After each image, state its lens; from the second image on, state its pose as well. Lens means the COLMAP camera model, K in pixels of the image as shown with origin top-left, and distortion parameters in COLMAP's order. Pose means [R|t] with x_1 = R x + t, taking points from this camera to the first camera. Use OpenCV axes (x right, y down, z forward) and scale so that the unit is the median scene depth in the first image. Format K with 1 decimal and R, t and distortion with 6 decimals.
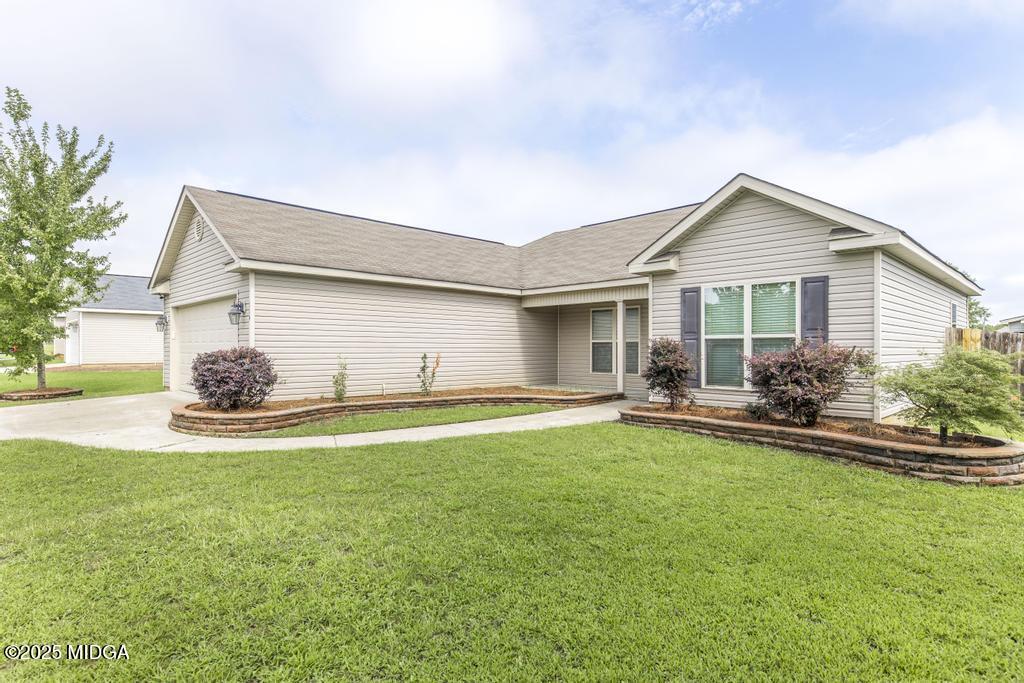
lens RADIAL K [[547.0, 0, 512.0], [0, 547.0, 341.5], [0, 0, 1]] dist [-0.002303, -0.000144]
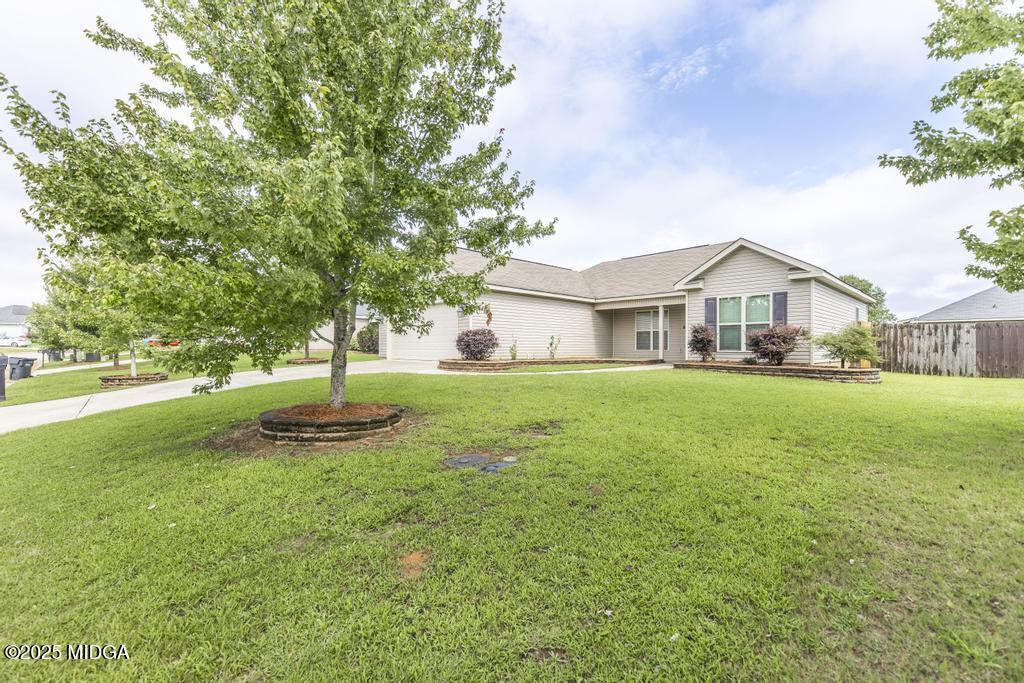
lens RADIAL K [[450.4, 0, 512.0], [0, 450.4, 341.5], [0, 0, 1]] dist [0.011728, -0.000062]
pose [[0.999994, 0.001383, -0.003112, -0.361716], [-0.001389, 0.999997, -0.002019, 0.056732], [0.003109, 0.002024, 0.999993, -0.561483]]
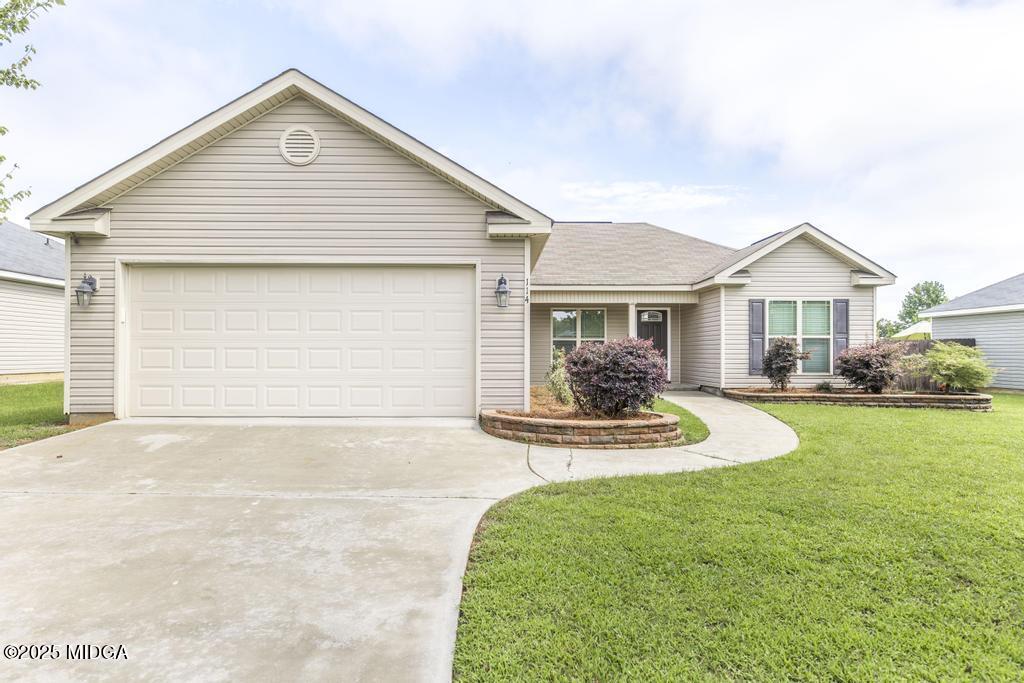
lens RADIAL K [[586.5, 0, 512.0], [0, 586.5, 341.5], [0, 0, 1]] dist [-0.000502, -0.000098]
pose [[0.684929, 0.011406, 0.728520, -1.179850], [-0.008683, 0.999934, -0.007492, 0.020561], [-0.728558, -0.001194, 0.684983, 0.490185]]
